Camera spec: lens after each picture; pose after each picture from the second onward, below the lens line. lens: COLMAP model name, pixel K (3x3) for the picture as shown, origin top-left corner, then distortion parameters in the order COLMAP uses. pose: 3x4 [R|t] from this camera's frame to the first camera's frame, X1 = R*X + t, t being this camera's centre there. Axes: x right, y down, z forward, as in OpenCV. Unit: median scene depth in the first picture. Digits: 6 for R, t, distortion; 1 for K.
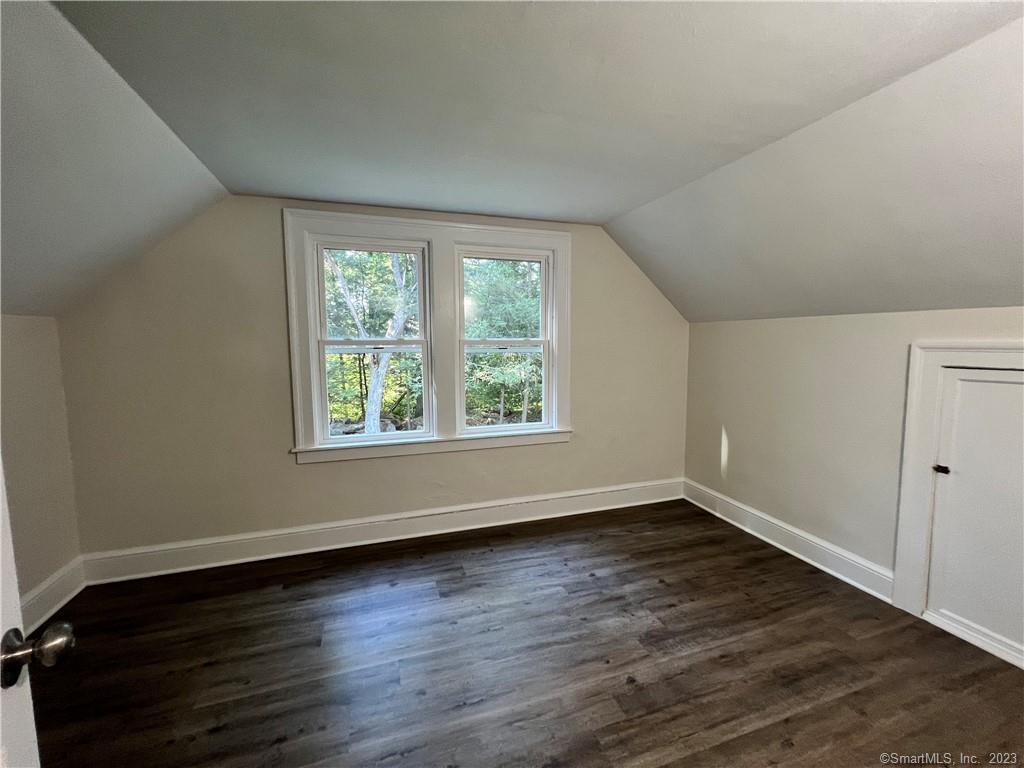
lens RADIAL K [[412.4, 0, 509.9], [0, 412.4, 379.7], [0, 0, 1]] dist [0.000044, 0.000268]
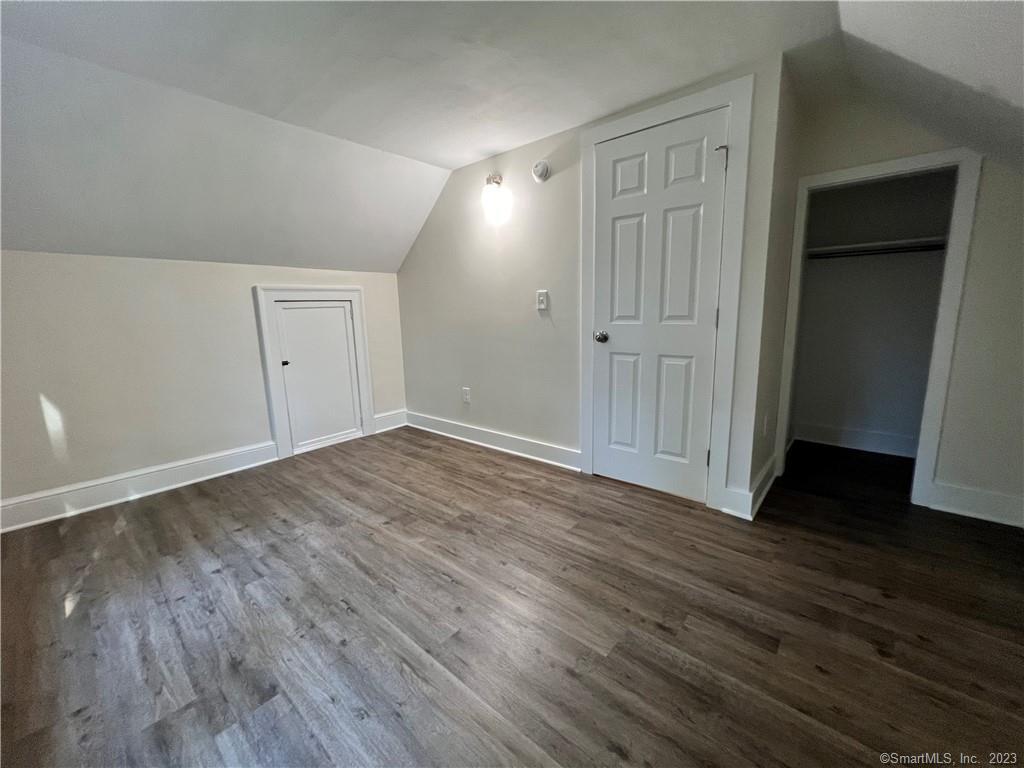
lens RADIAL K [[412.4, 0, 509.9], [0, 412.4, 379.7], [0, 0, 1]] dist [0.000044, 0.000268]
pose [[-0.508117, -0.126579, 0.851936, -0.859921], [0.106620, 0.972289, 0.208052, 0.030445], [-0.854663, 0.196548, -0.480541, 1.040046]]
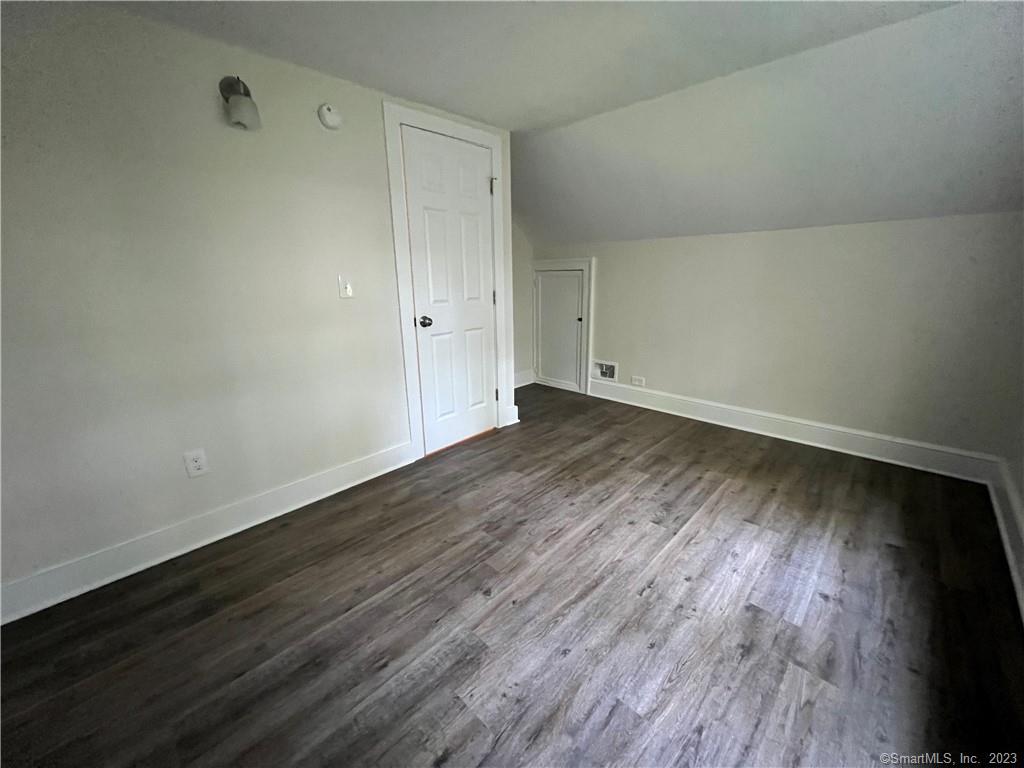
lens RADIAL K [[412.4, 0, 509.9], [0, 412.4, 379.7], [0, 0, 1]] dist [0.000044, 0.000268]
pose [[-0.886133, 0.139434, -0.441959, 0.528144], [-0.018995, 0.941935, 0.335257, -0.080692], [0.463042, 0.305477, -0.832031, 1.459749]]
